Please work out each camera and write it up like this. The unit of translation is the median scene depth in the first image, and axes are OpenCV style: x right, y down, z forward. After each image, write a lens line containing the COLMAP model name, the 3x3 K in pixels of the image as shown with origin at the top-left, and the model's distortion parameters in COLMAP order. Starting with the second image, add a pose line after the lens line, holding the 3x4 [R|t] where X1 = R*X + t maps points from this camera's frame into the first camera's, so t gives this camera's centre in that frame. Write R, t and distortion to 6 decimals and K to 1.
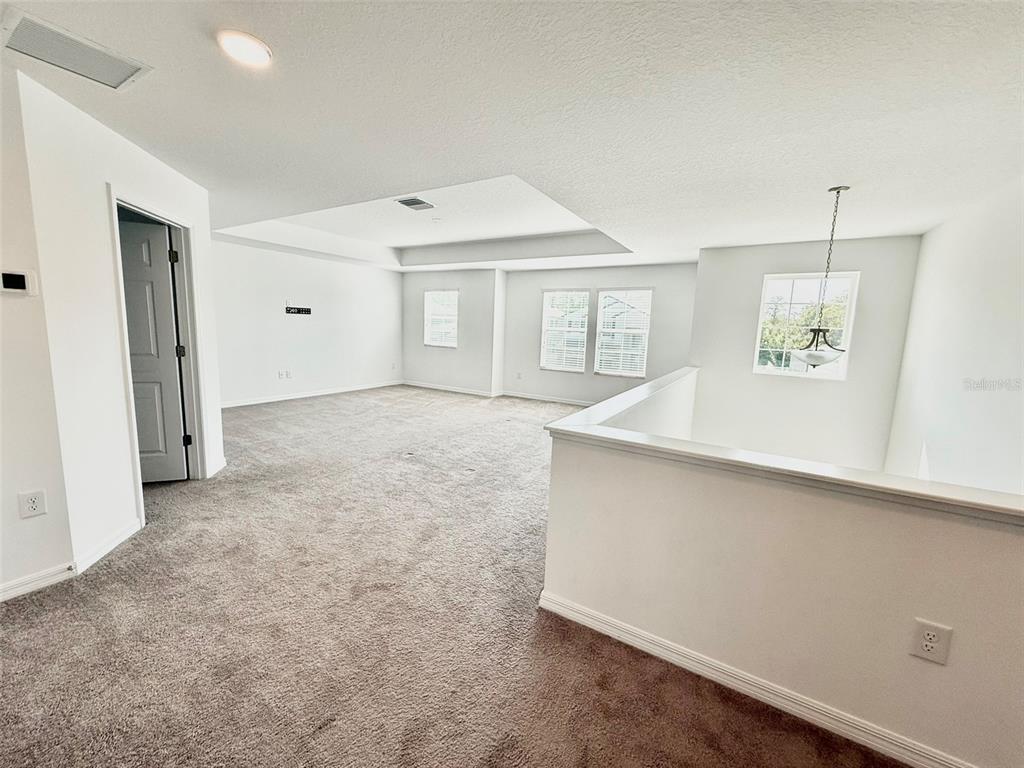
lens RADIAL K [[409.2, 0, 508.1], [0, 409.2, 382.9], [0, 0, 1]] dist [0.000235, 0.000465]
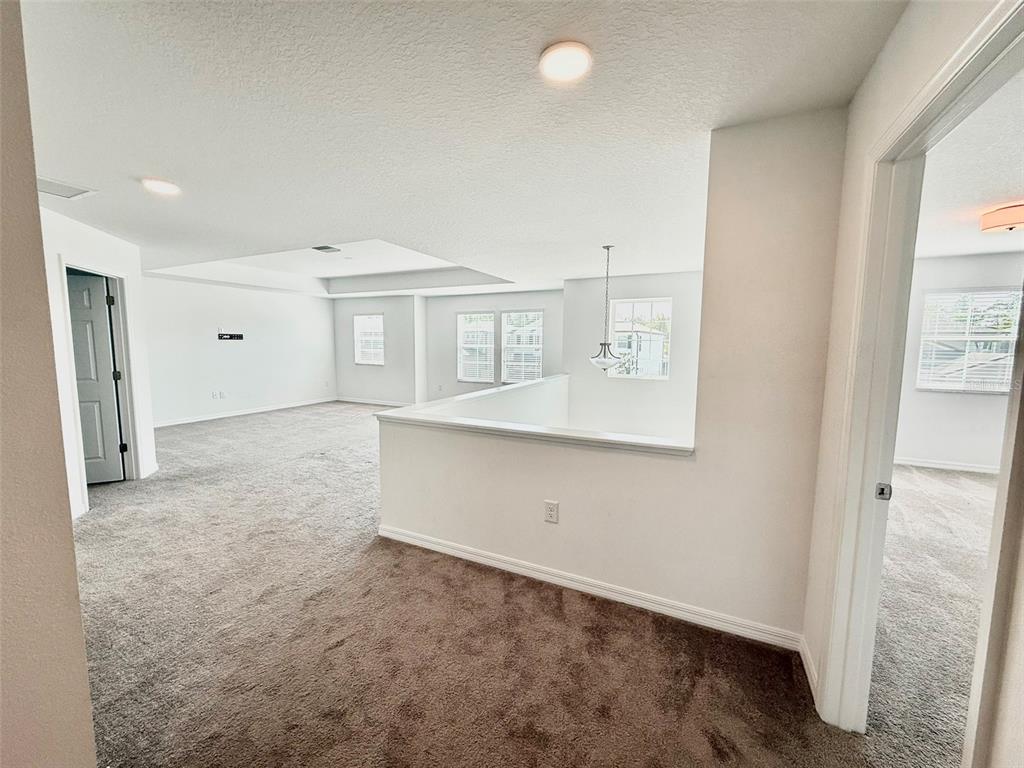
lens RADIAL K [[409.2, 0, 508.1], [0, 409.2, 382.9], [0, 0, 1]] dist [0.000235, 0.000465]
pose [[0.994984, -0.038240, 0.092441, 0.249701], [0.041631, 0.998519, -0.035037, 0.035412], [-0.090964, 0.038709, 0.995102, -0.323161]]
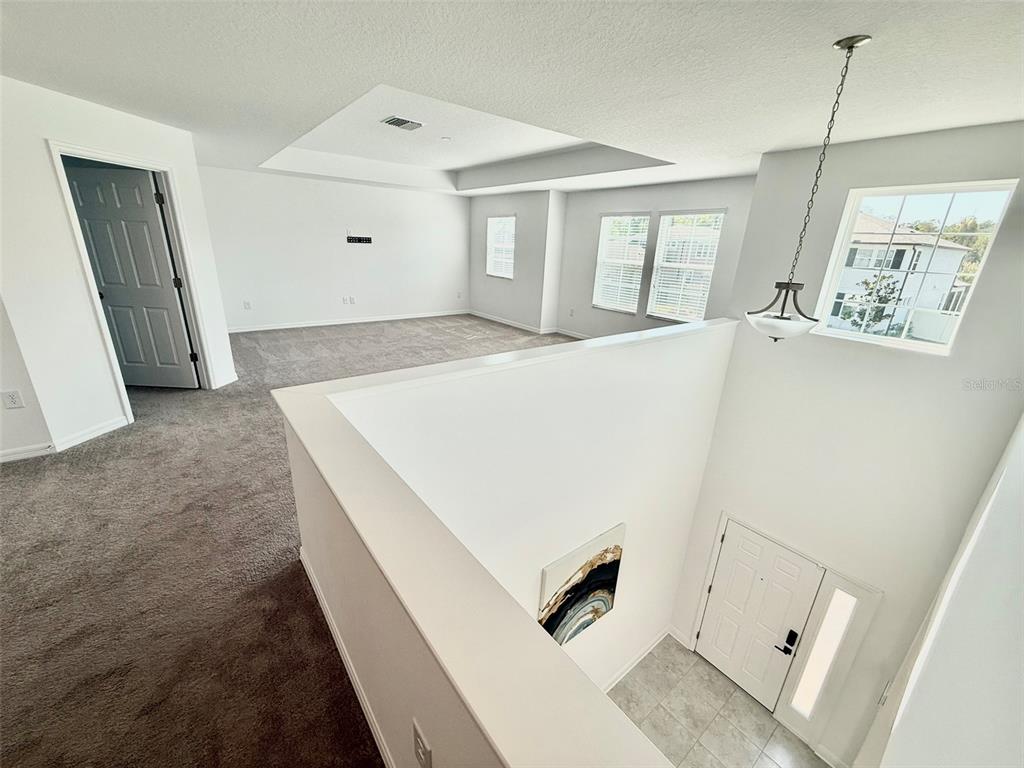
lens RADIAL K [[409.2, 0, 508.1], [0, 409.2, 382.9], [0, 0, 1]] dist [0.000235, 0.000465]
pose [[0.936340, 0.116271, -0.331283, 0.493097], [-0.055433, 0.980695, 0.187521, -0.063943], [0.346690, -0.157219, 0.924710, 0.174724]]
